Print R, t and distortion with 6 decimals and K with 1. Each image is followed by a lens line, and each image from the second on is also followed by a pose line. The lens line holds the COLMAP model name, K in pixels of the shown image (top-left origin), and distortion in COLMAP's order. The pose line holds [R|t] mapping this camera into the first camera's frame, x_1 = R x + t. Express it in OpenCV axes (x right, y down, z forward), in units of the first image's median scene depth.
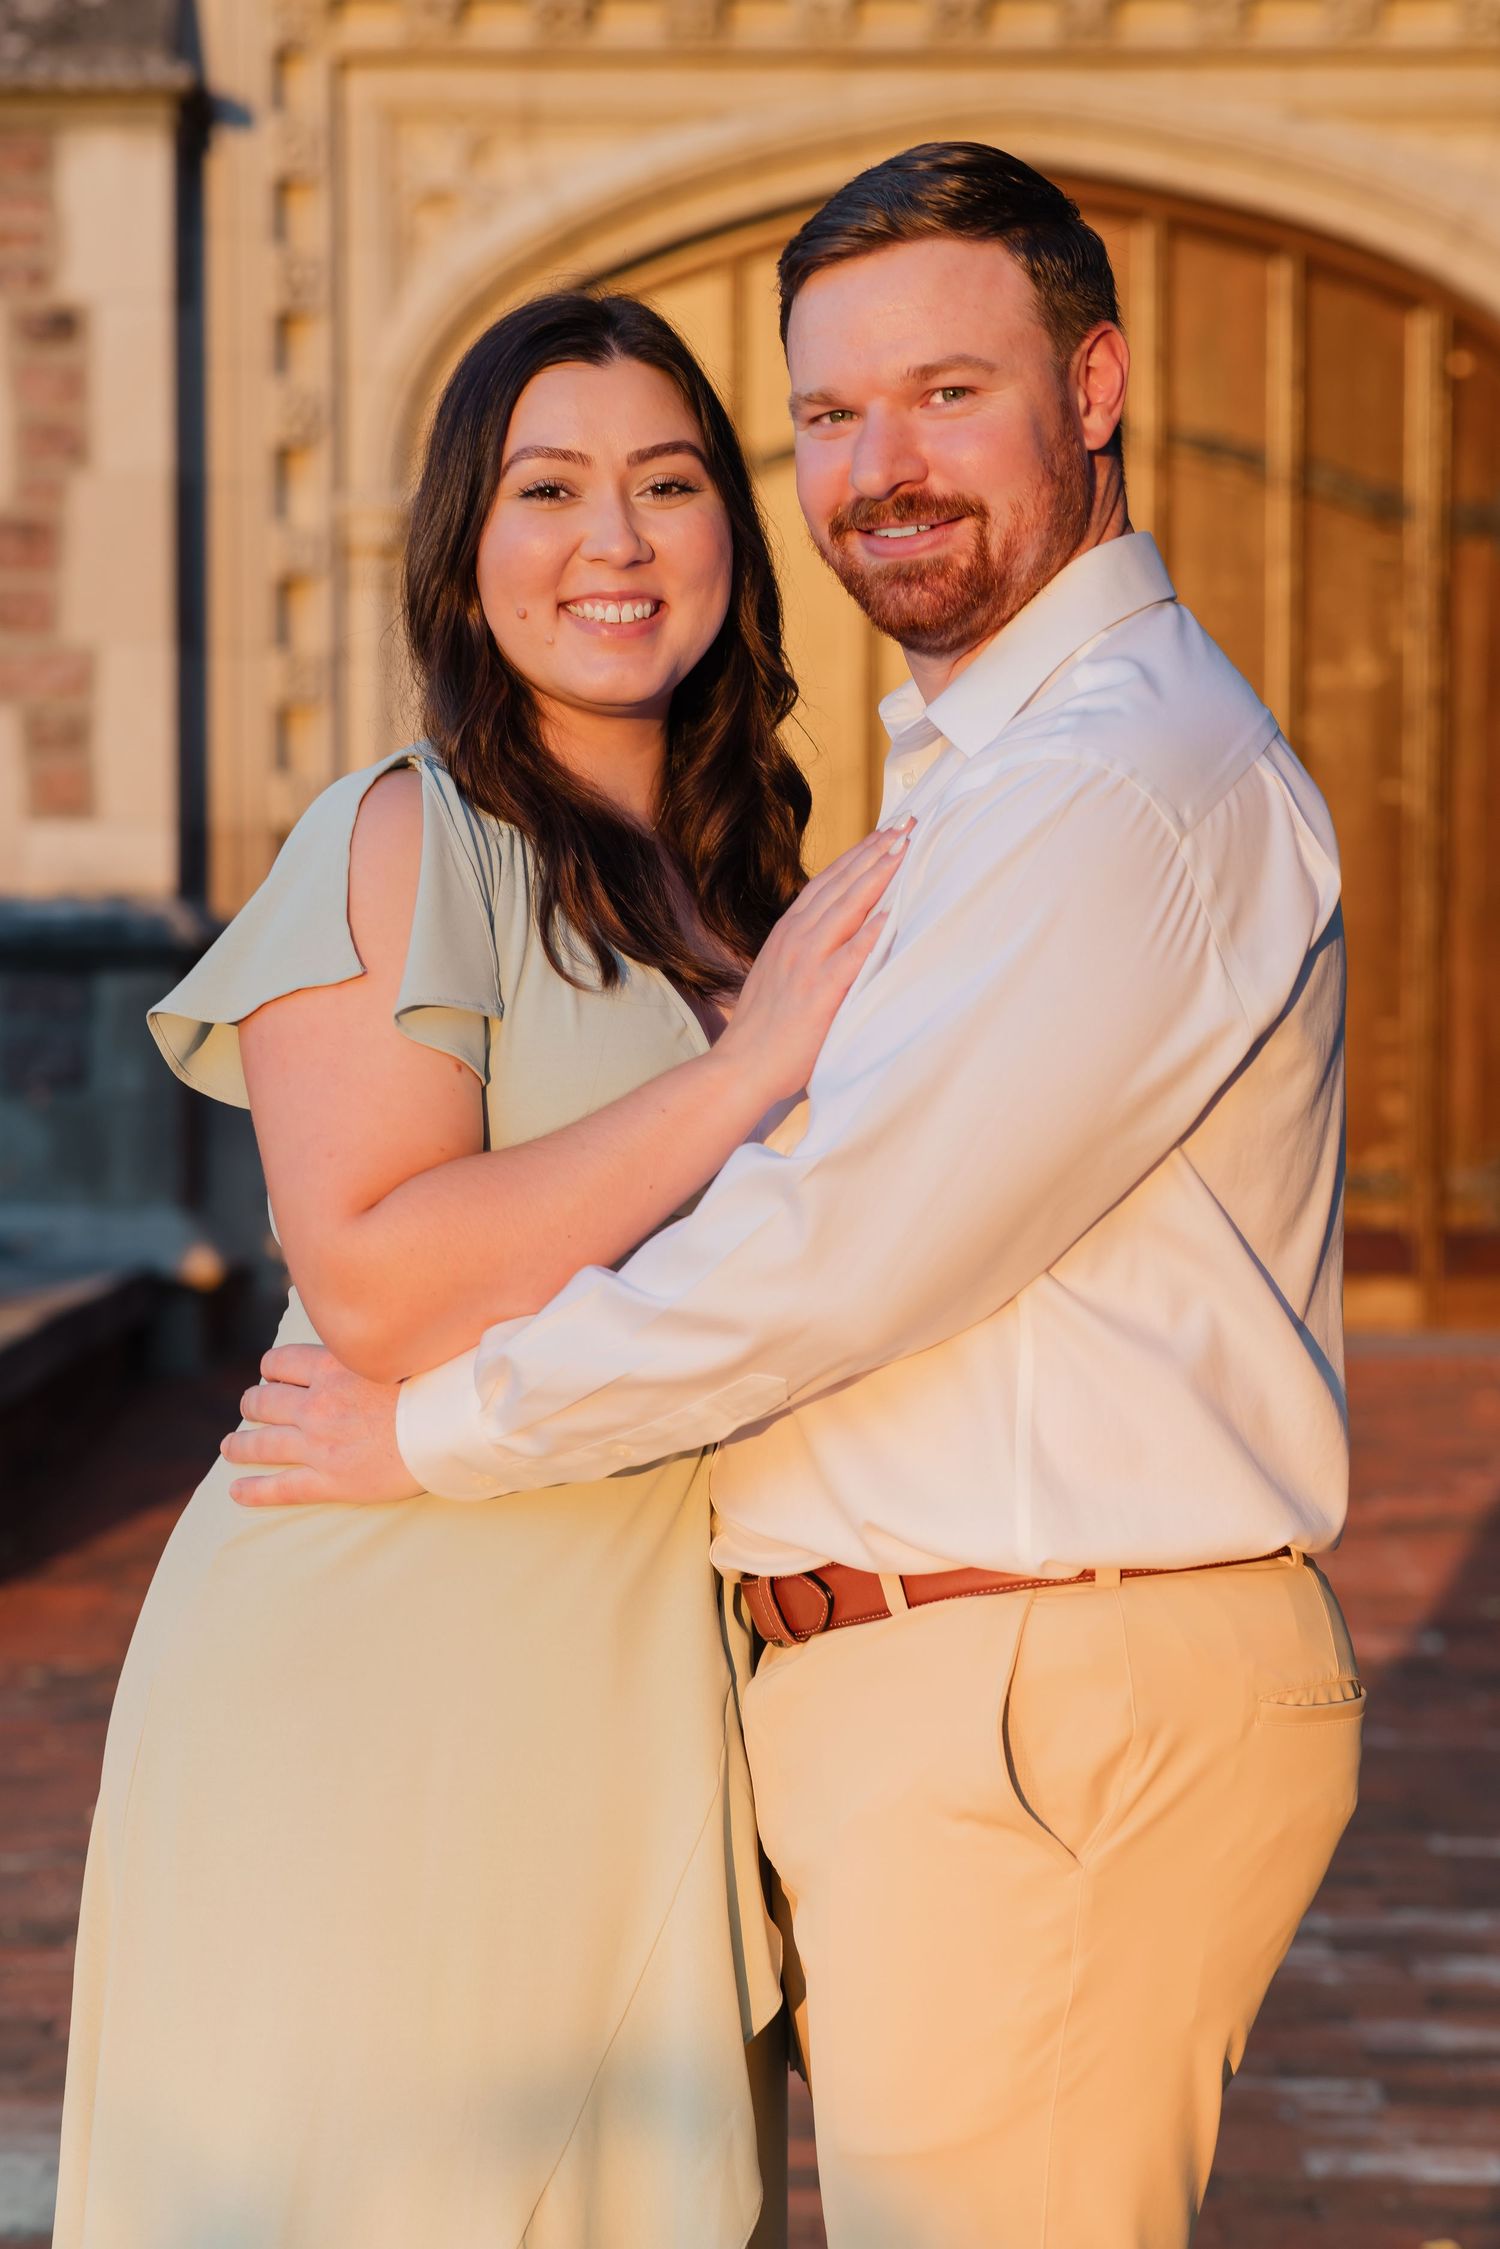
lens RADIAL K [[5385.6, 0, 787.0], [0, 5385.6, 1127.2], [0, 0, 1]] dist [0.055166, 0.096926]
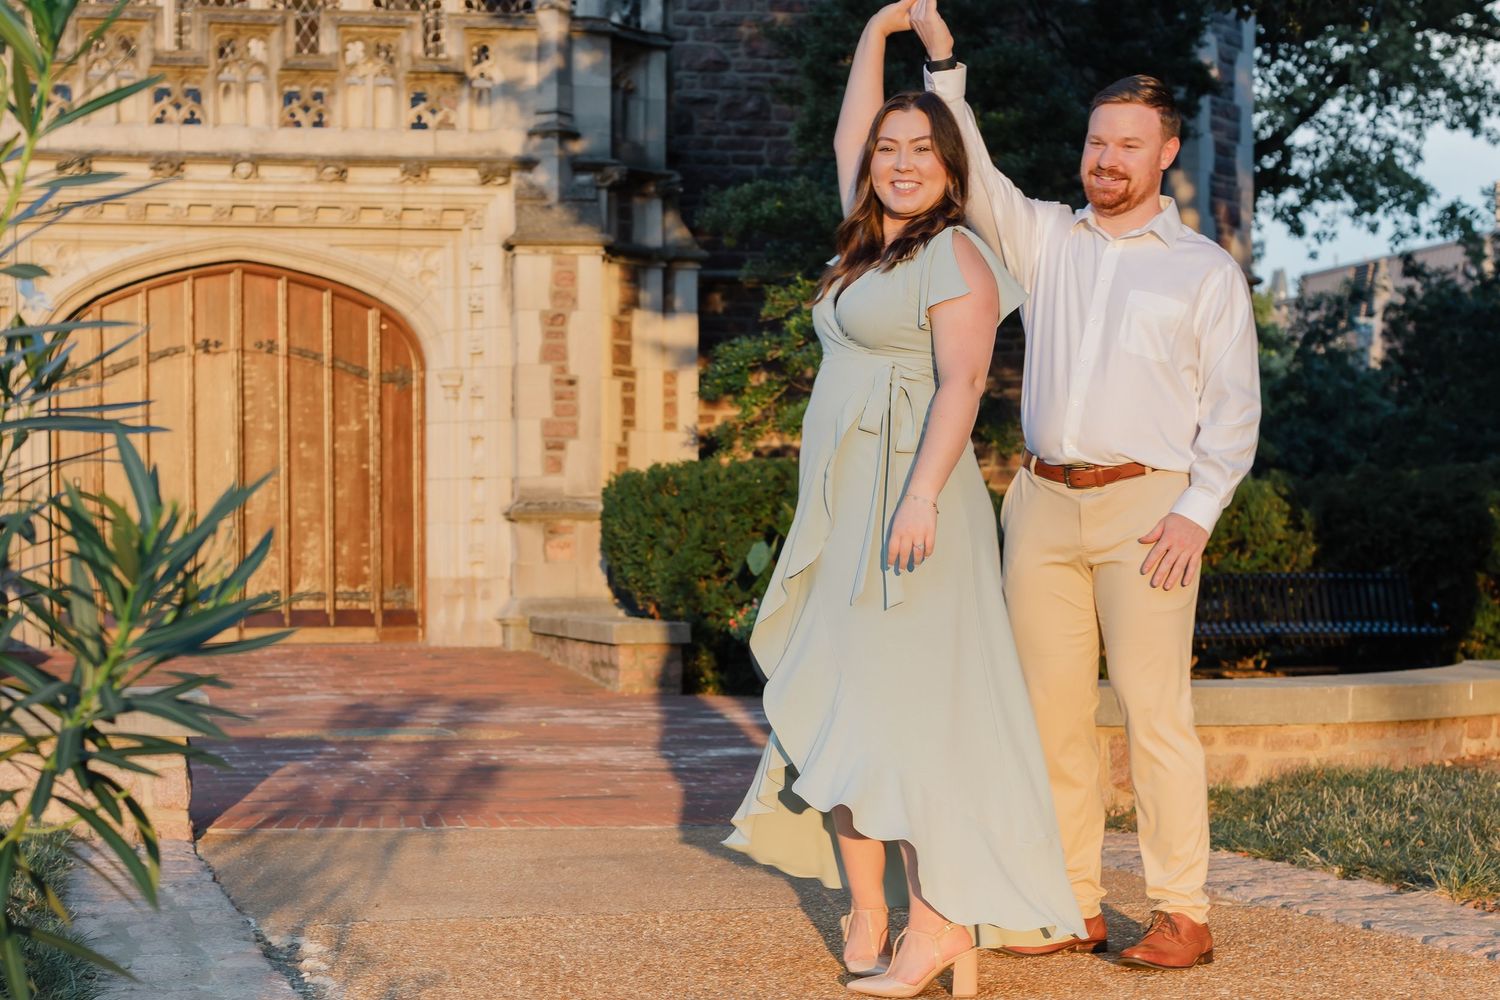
lens RADIAL K [[3053.2, 0, 515.2], [0, 3053.2, 704.5], [0, 0, 1]] dist [0.047857, -0.138408]
pose [[0.980275, -0.015341, 0.197044, -0.147539], [0.015907, 0.999873, -0.001290, 0.076488], [-0.196999, 0.004399, 0.980394, -0.714387]]
